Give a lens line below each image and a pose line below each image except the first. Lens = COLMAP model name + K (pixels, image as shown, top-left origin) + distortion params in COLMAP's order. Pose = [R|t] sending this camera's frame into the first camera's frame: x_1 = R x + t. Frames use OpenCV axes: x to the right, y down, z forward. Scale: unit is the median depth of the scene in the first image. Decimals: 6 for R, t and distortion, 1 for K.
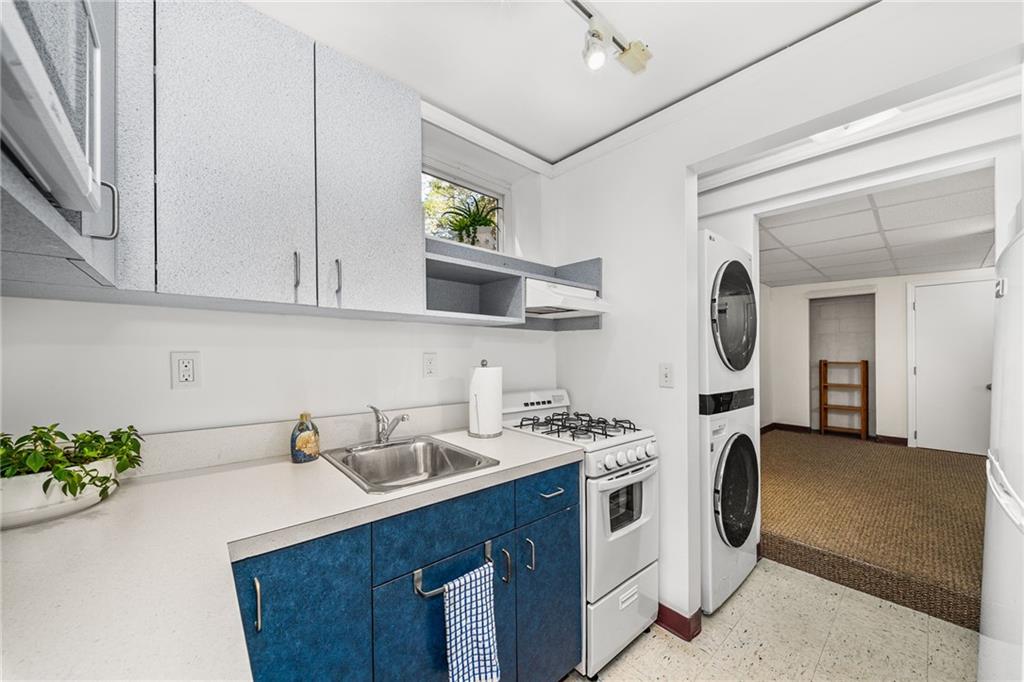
lens RADIAL K [[375.3, 0, 510.6], [0, 375.3, 345.6], [0, 0, 1]] dist [-0.002630, -0.000506]
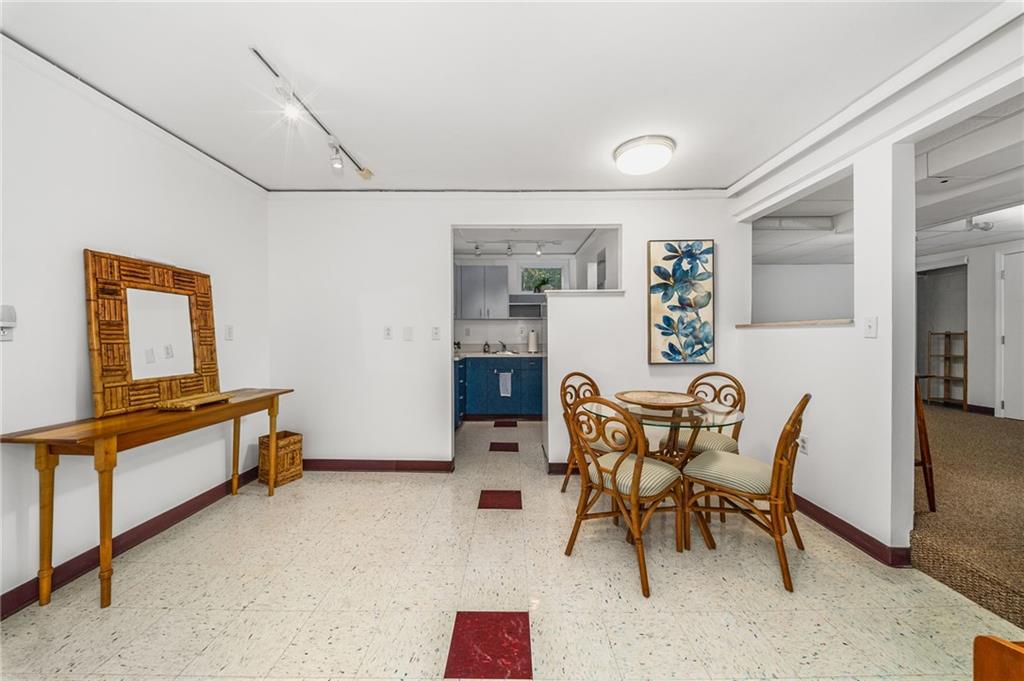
lens RADIAL K [[375.3, 0, 510.6], [0, 375.3, 345.1], [0, 0, 1]] dist [-0.002630, -0.000506]
pose [[0.724708, 0.004303, -0.689042, 0.813738], [0.017122, 0.999559, 0.024250, 0.034084], [0.688843, -0.029372, 0.724315, -0.606702]]
